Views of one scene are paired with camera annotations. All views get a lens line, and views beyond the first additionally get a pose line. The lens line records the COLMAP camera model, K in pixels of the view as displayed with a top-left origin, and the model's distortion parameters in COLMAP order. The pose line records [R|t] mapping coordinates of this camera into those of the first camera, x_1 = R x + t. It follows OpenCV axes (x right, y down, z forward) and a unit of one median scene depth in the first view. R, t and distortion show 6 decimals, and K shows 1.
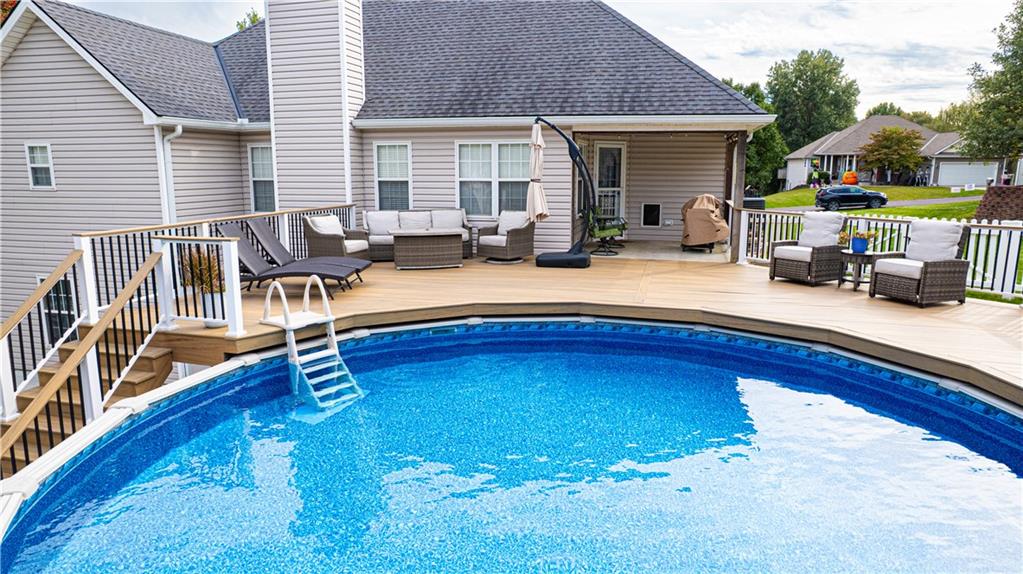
lens RADIAL K [[661.7, 0, 511.5], [0, 661.7, 287.0], [0, 0, 1]] dist [-0.073701, 0.069246]
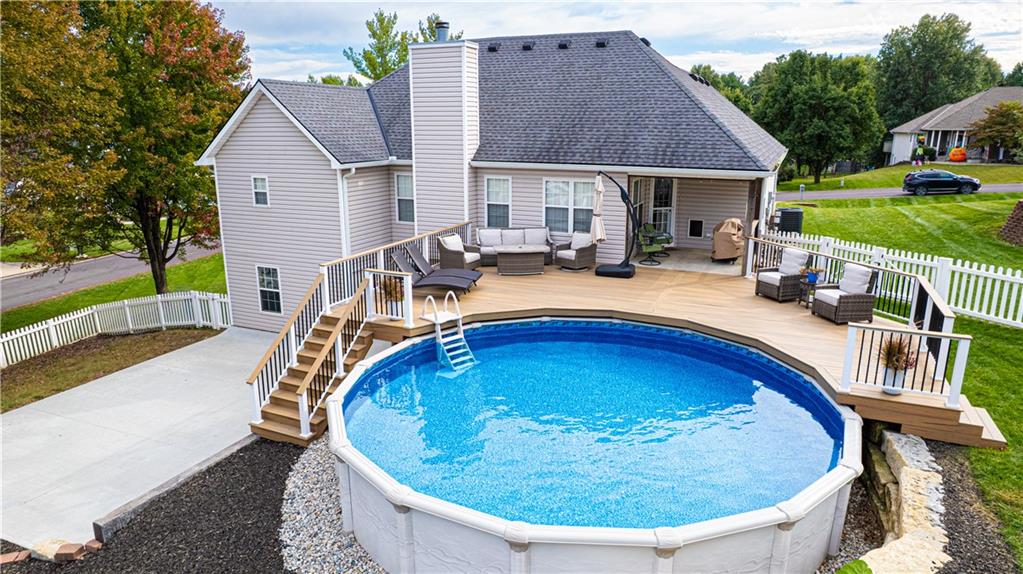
lens RADIAL K [[661.7, 0, 511.5], [0, 661.7, 287.0], [0, 0, 1]] dist [-0.073701, 0.069246]
pose [[0.987911, 0.039328, -0.149951, 0.069867], [-0.029363, 0.997246, 0.068102, -0.092944], [0.152216, -0.062876, 0.986345, -0.414381]]
